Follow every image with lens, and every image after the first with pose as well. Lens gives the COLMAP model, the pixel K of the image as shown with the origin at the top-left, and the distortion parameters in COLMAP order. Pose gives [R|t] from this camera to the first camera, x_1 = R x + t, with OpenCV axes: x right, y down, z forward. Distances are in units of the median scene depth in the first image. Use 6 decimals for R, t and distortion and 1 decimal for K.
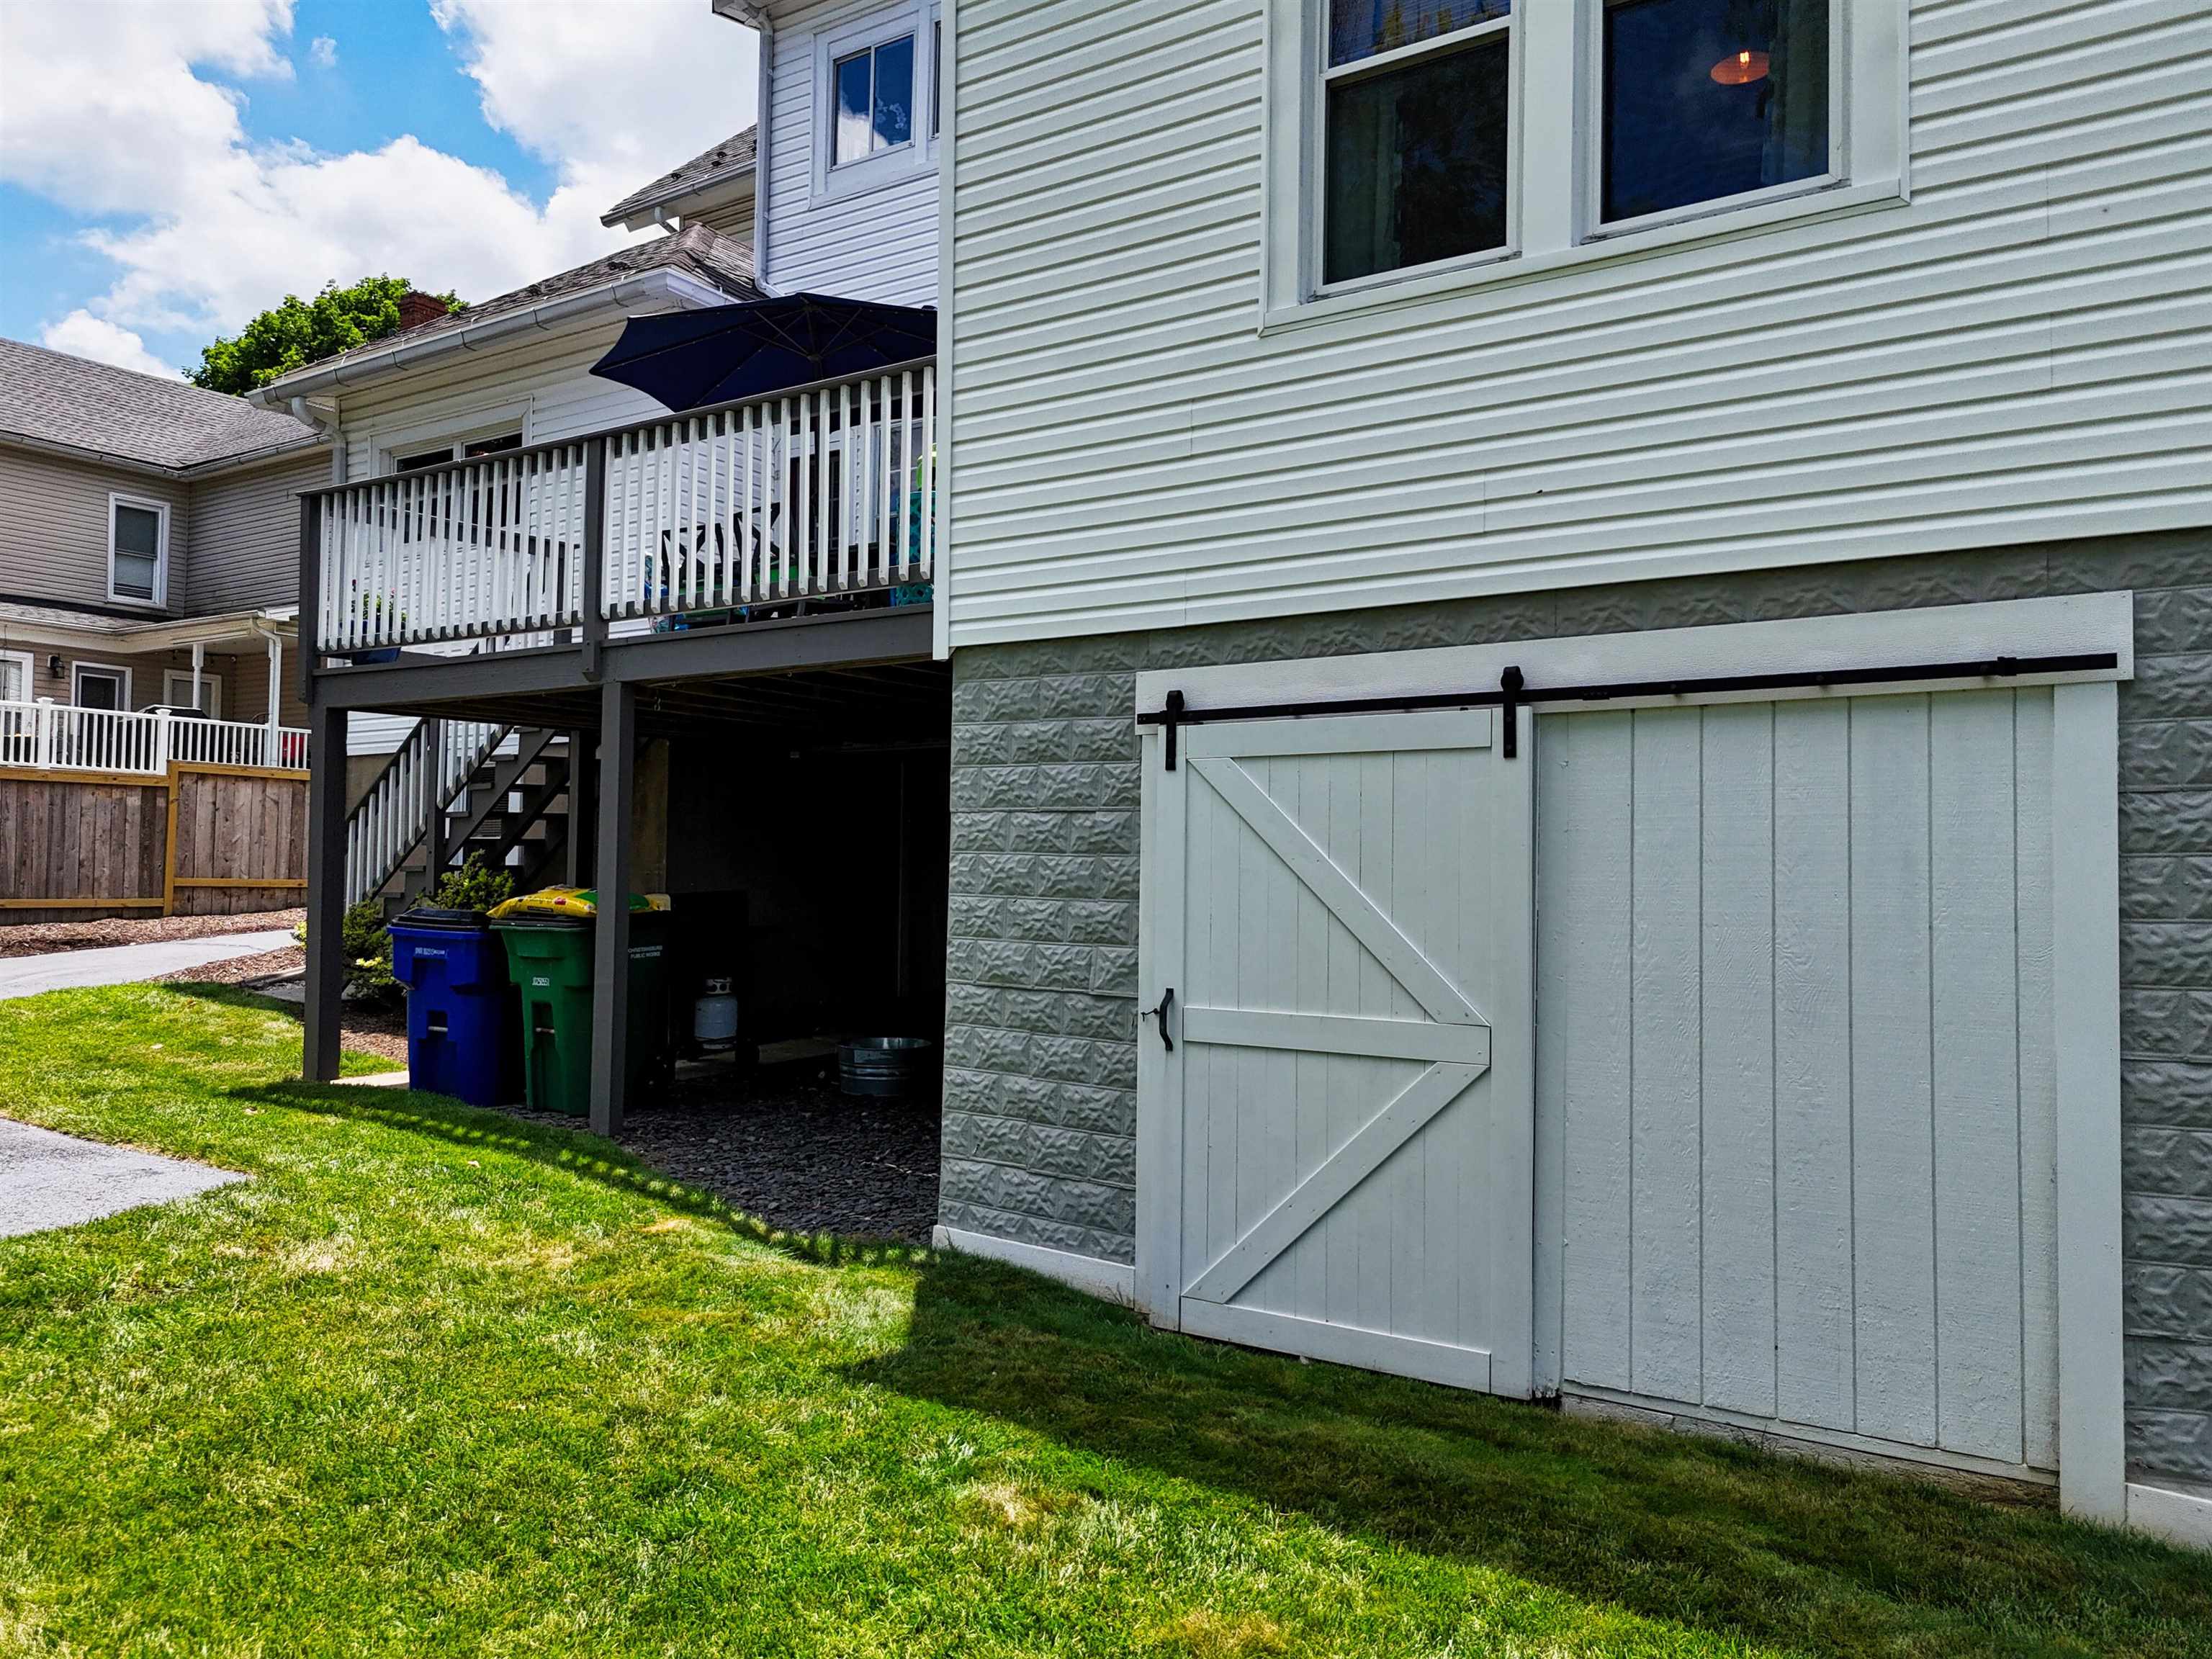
lens RADIAL K [[1636.9, 0, 1111.6], [0, 1636.9, 839.7], [0, 0, 1]] dist [0.059873, -0.058226]
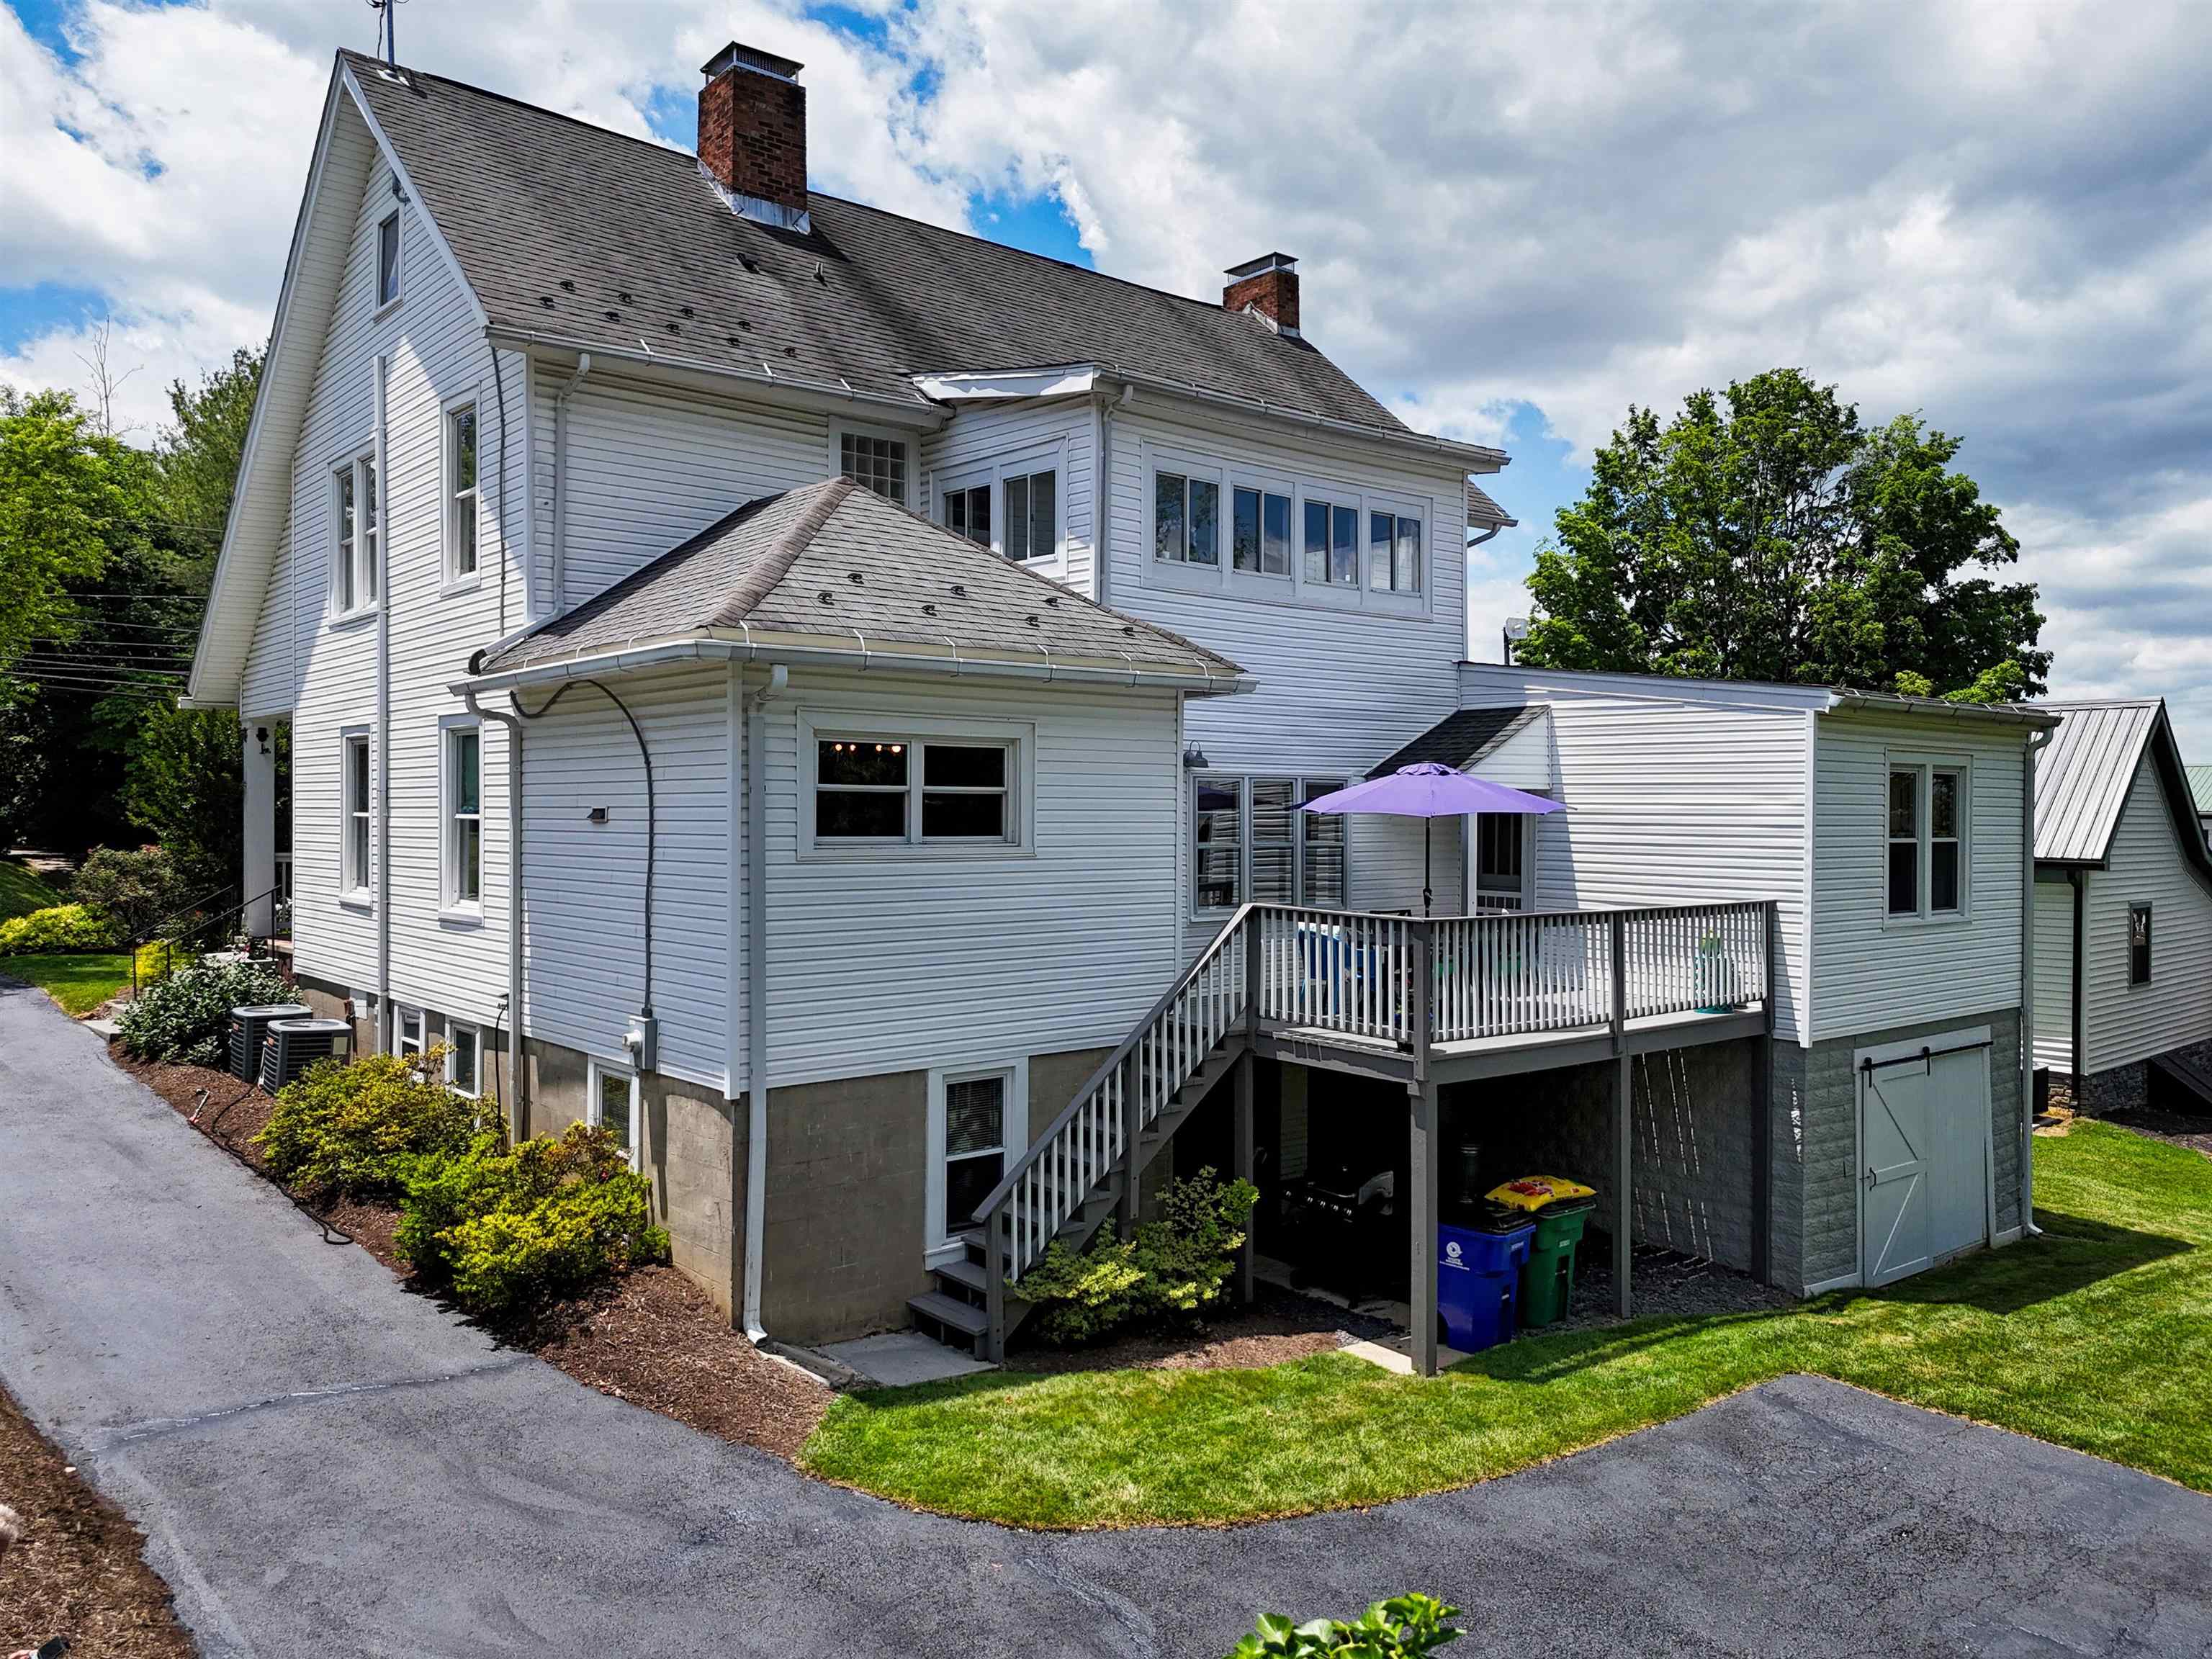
lens RADIAL K [[1636.9, 0, 1102.5], [0, 1636.9, 825.2], [0, 0, 1]] dist [0.059873, -0.058226]
pose [[0.275656, -0.024224, 0.960951, -2.733370], [-0.031724, 0.998909, 0.034282, -0.492858], [-0.960733, -0.039936, 0.274587, 1.377700]]
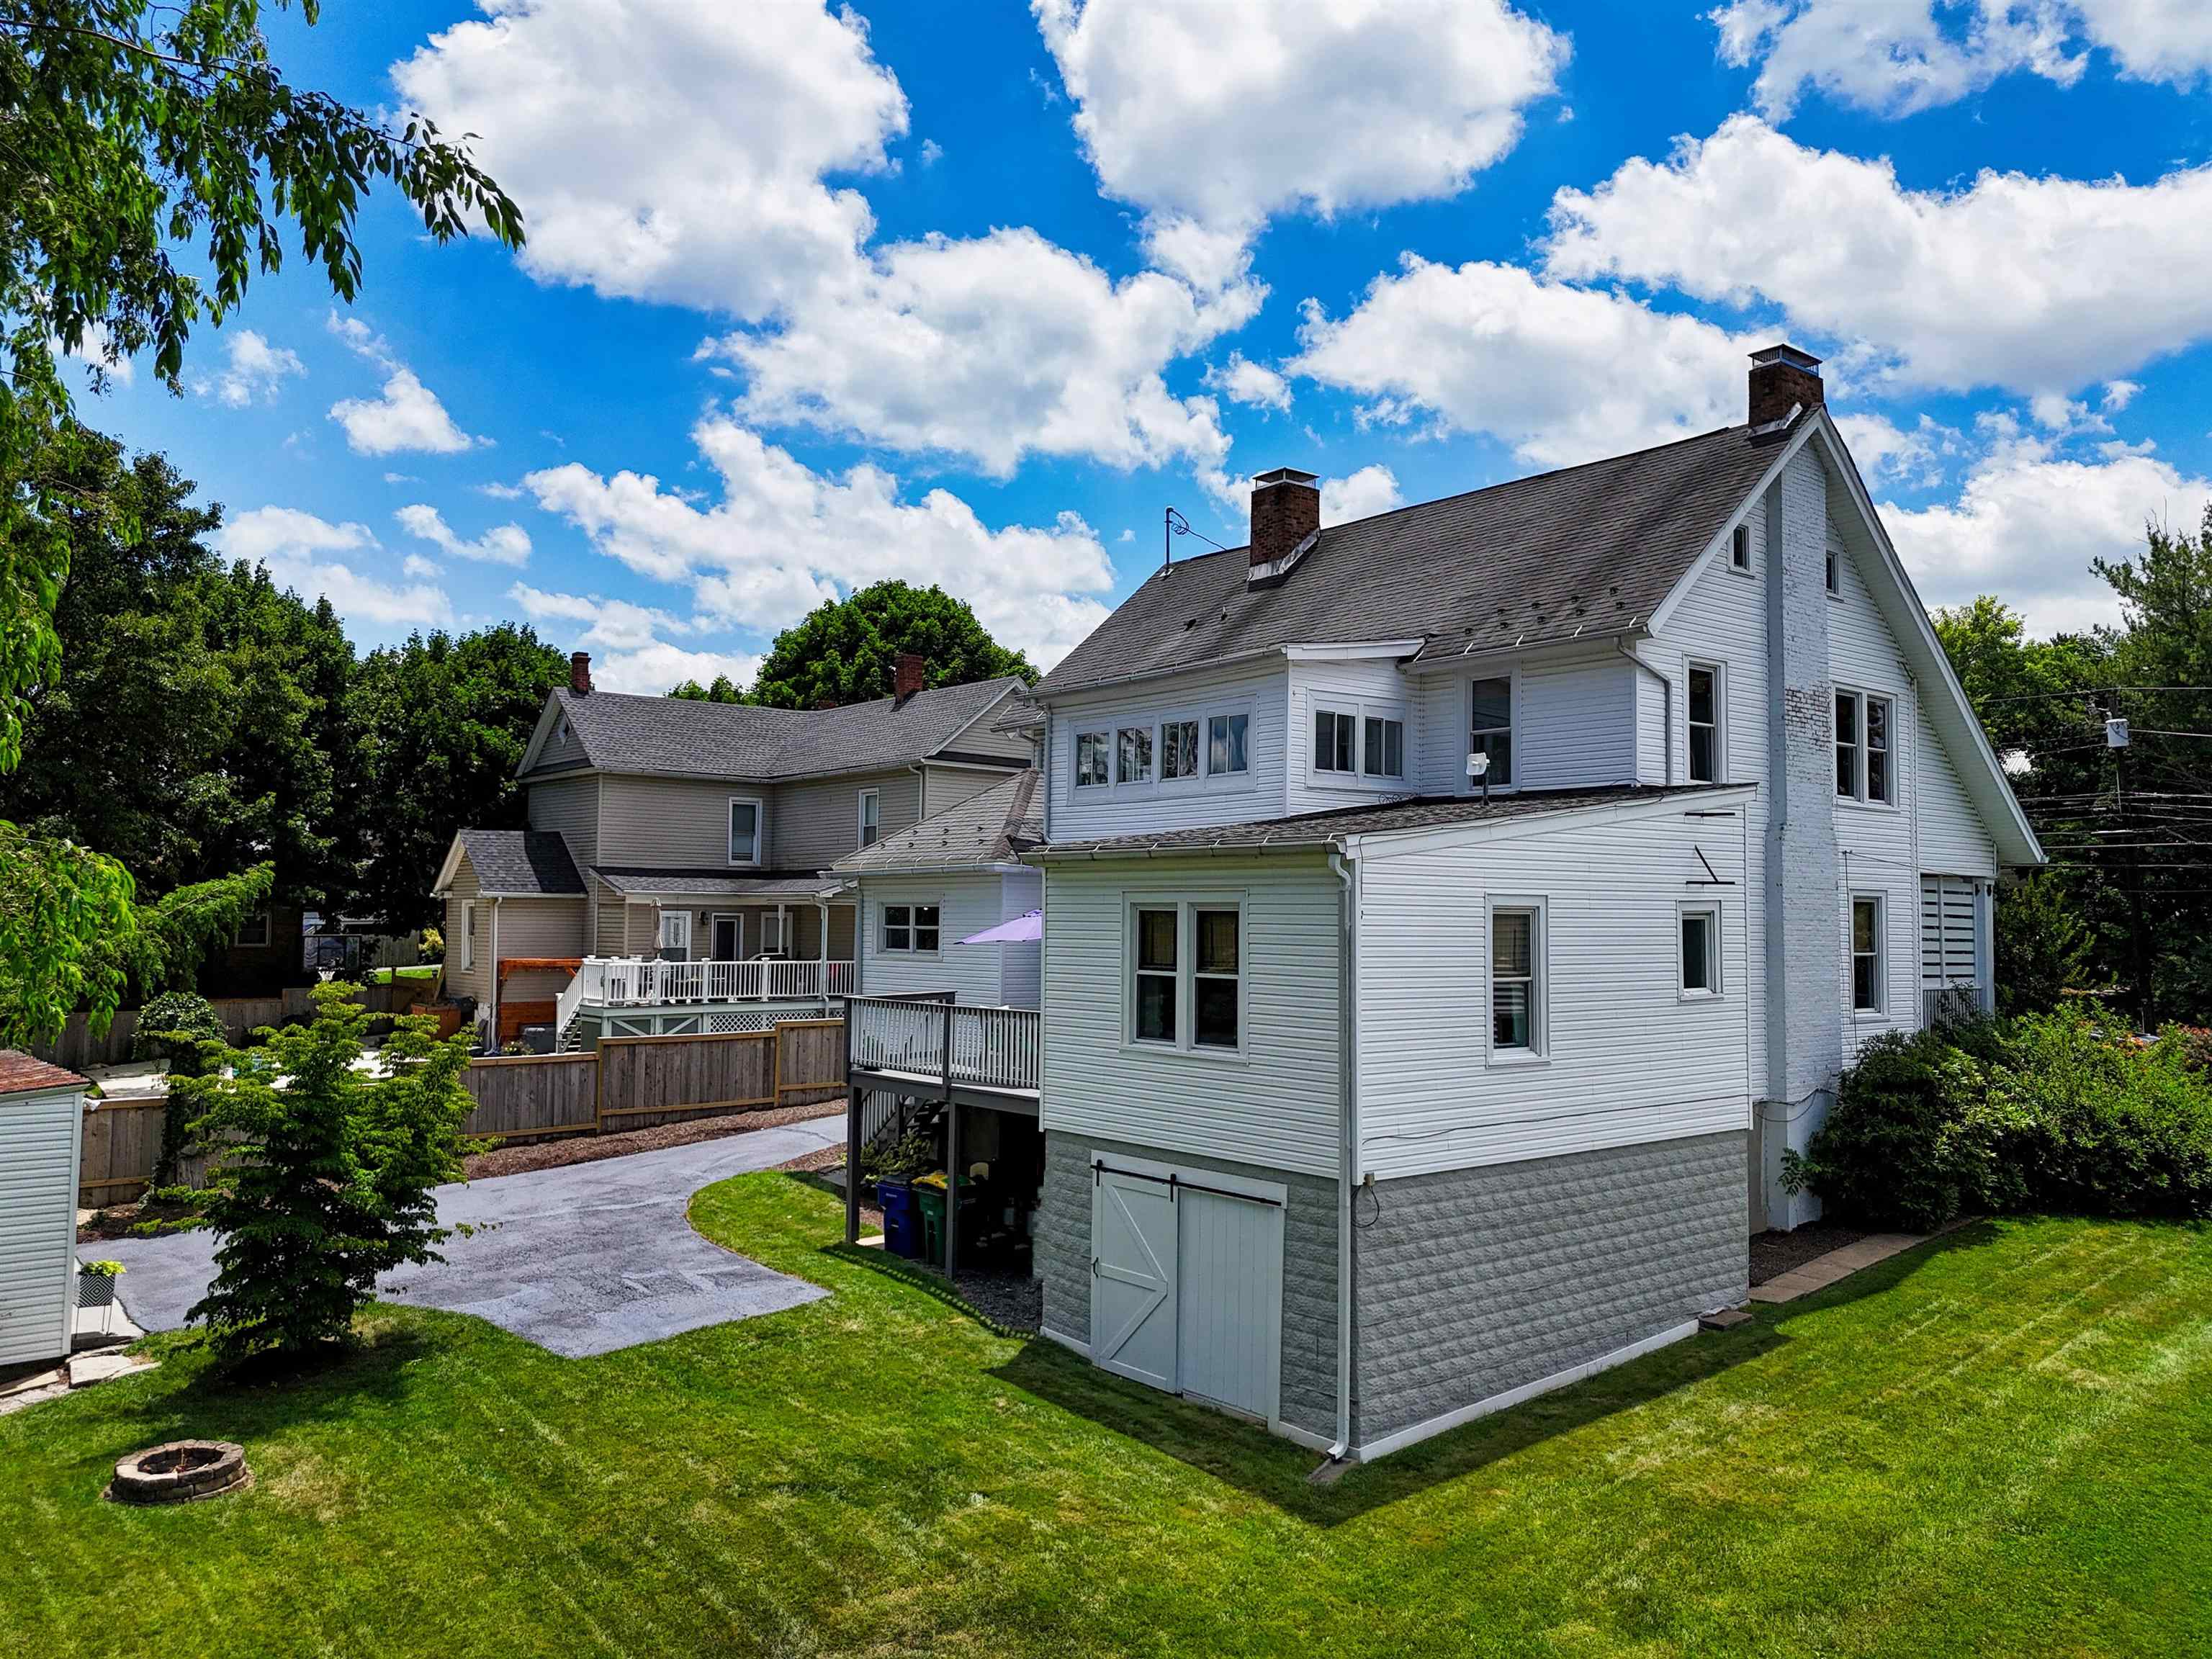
lens RADIAL K [[1636.9, 0, 1099.2], [0, 1636.9, 814.0], [0, 0, 1]] dist [0.059873, -0.058226]
pose [[0.957038, -0.023769, -0.288985, 0.893730], [0.012878, 0.999135, -0.039533, -0.583715], [0.289675, 0.034114, 0.956517, -1.884918]]
